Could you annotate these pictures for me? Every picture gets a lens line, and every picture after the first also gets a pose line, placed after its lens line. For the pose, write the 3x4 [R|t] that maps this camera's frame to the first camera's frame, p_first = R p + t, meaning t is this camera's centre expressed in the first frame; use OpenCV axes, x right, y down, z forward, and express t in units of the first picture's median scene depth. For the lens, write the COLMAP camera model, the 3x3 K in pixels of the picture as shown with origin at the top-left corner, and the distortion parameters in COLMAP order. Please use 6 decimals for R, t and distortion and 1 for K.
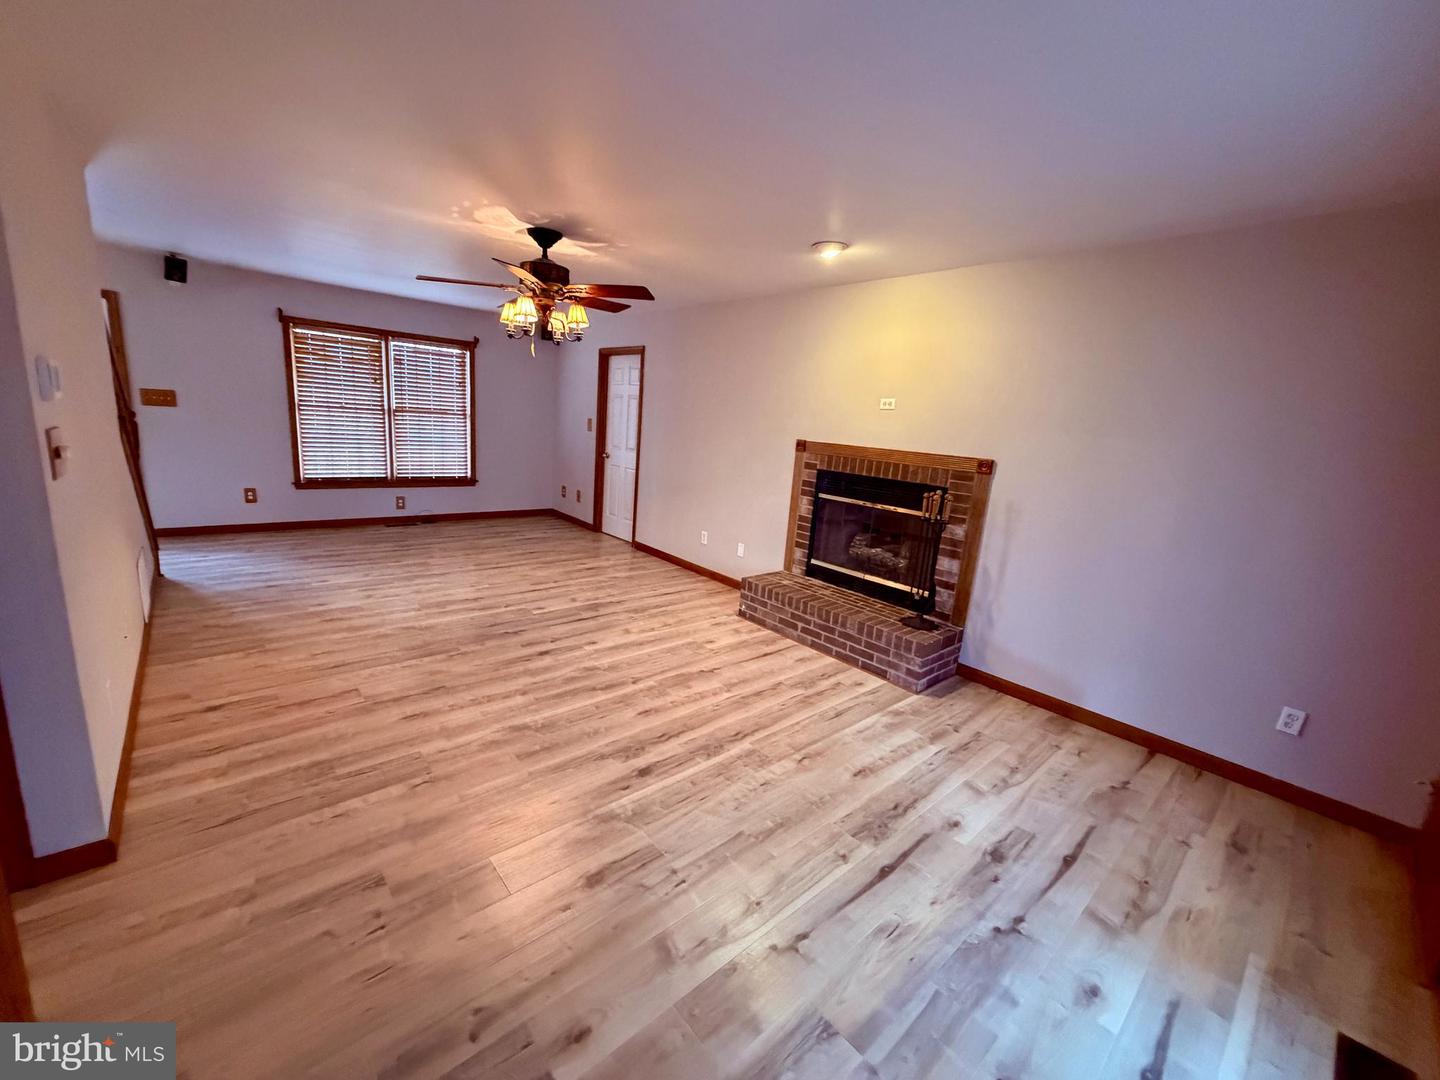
lens RADIAL K [[572.4, 0, 716.5], [0, 572.4, 539.9], [0, 0, 1]] dist [0.000909, -0.000255]
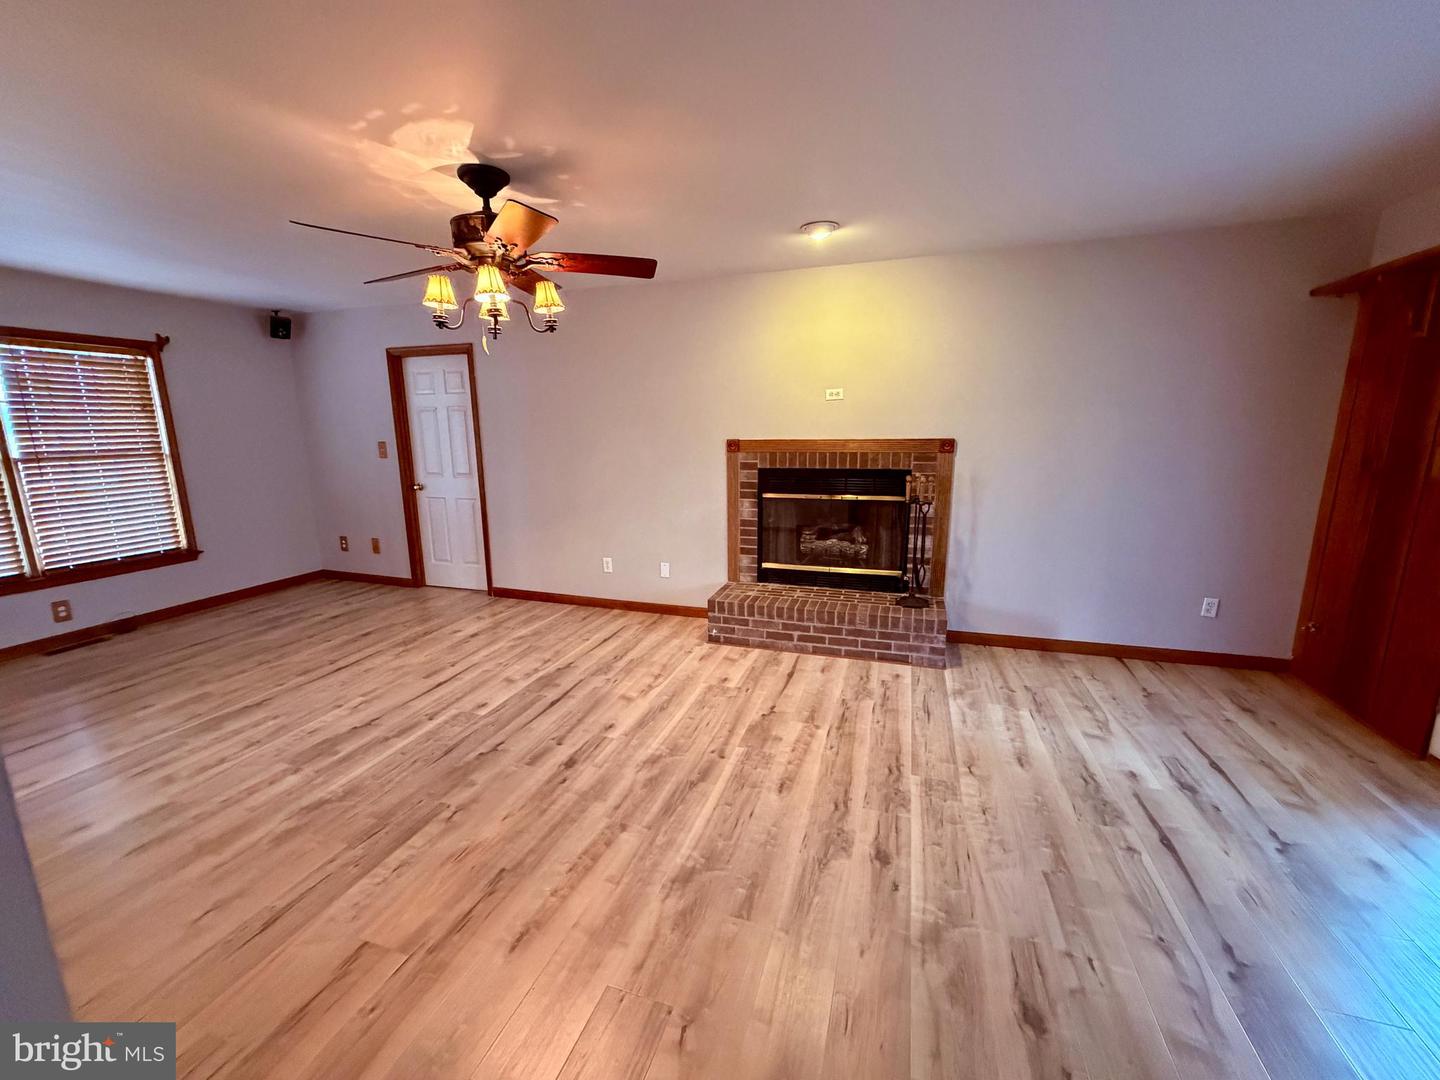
lens RADIAL K [[572.4, 0, 716.5], [0, 572.4, 539.9], [0, 0, 1]] dist [0.000909, -0.000255]
pose [[0.859786, -0.180977, 0.477509, -0.387295], [0.180138, 0.982469, 0.048008, -0.071911], [-0.477826, 0.044741, 0.877314, 0.232246]]
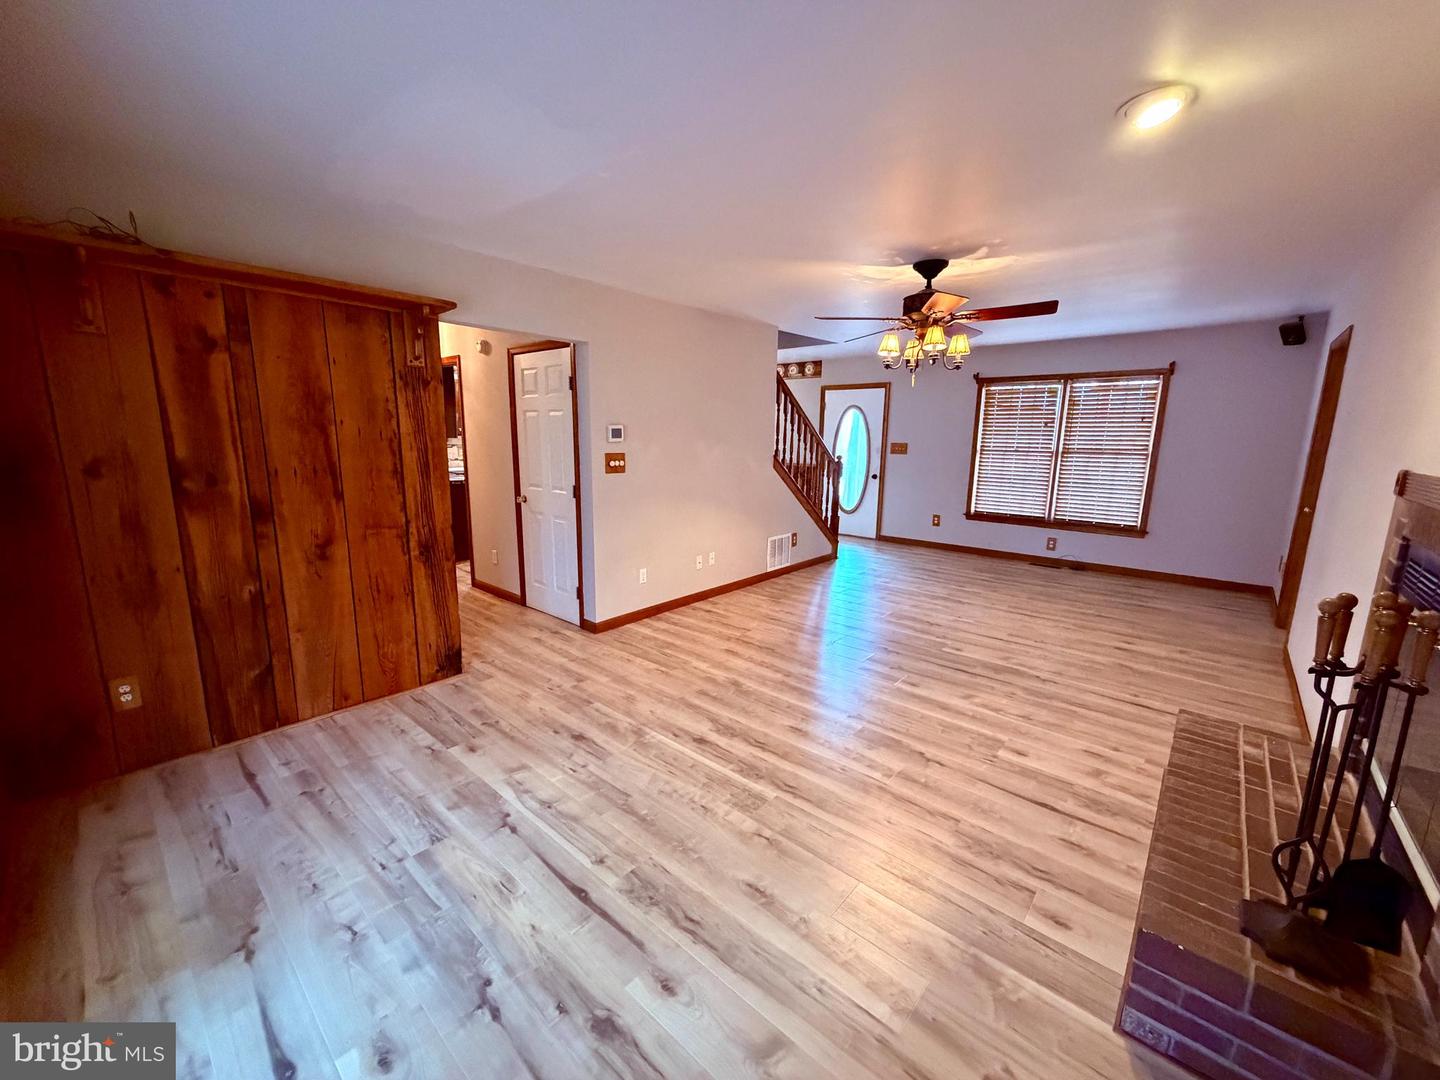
lens RADIAL K [[572.4, 0, 716.5], [0, 572.4, 539.9], [0, 0, 1]] dist [0.000909, -0.000255]
pose [[0.124265, 0.110358, -0.986093, 0.586965], [-0.209611, 0.974288, 0.082622, -0.053018], [0.969856, 0.196429, 0.144203, 0.481033]]
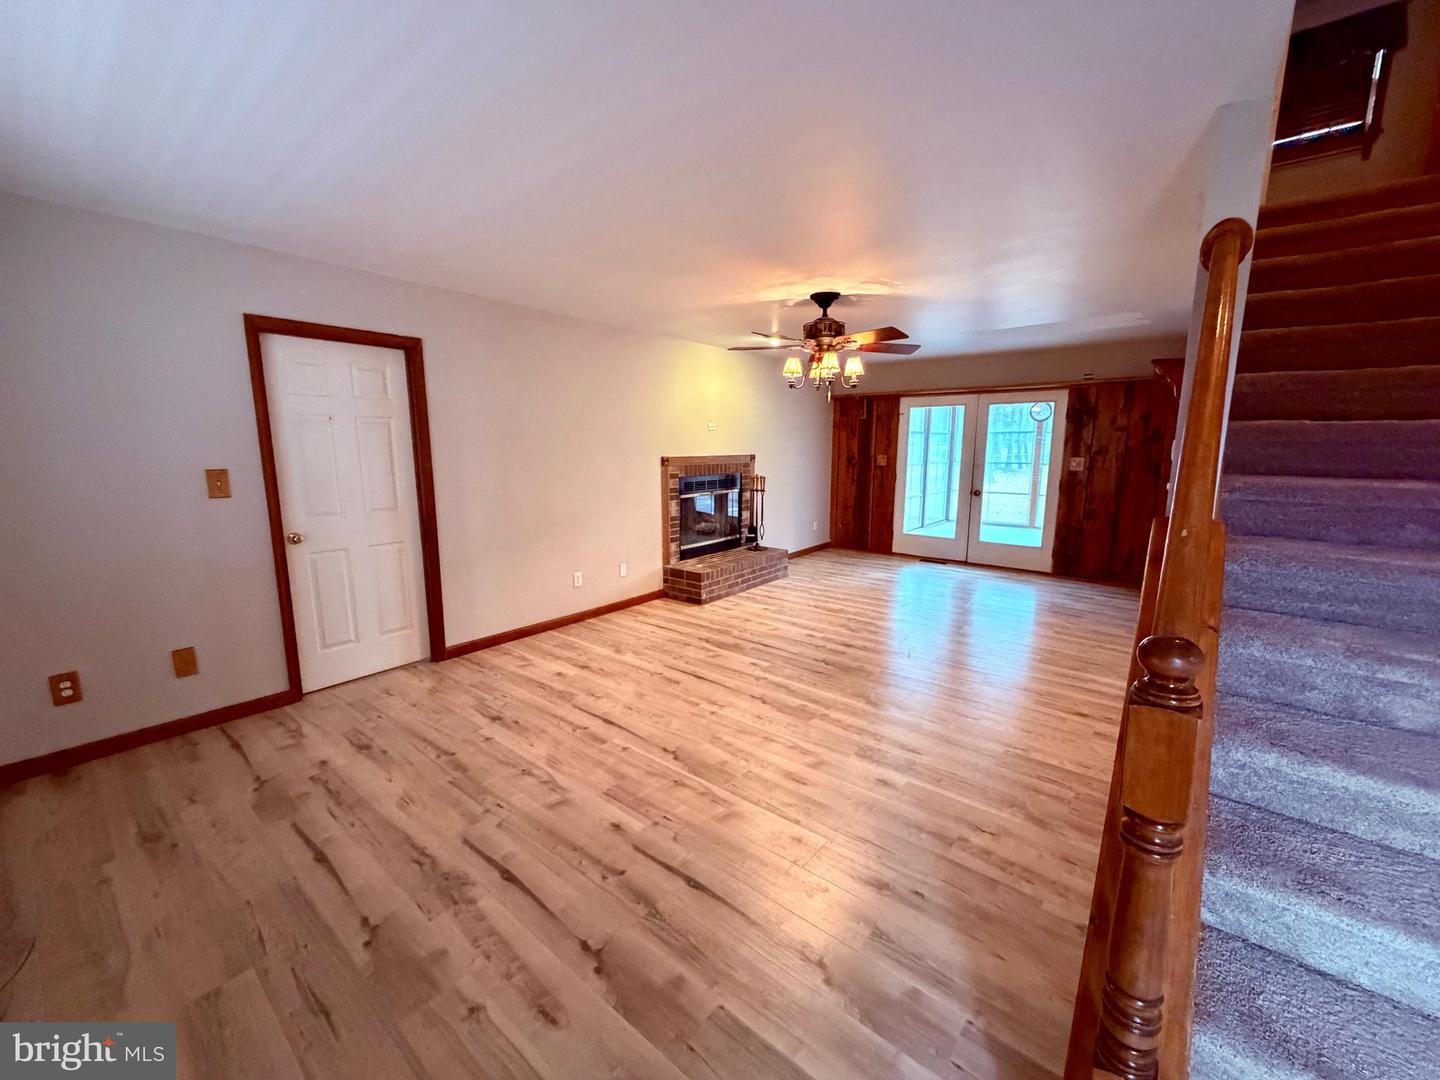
lens RADIAL K [[572.4, 0, 716.5], [0, 572.4, 539.9], [0, 0, 1]] dist [0.000909, -0.000255]
pose [[-0.166859, -0.237754, 0.956886, -1.214313], [0.193996, 0.943605, 0.268282, -0.351324], [-0.966708, 0.230397, -0.111326, 1.198461]]
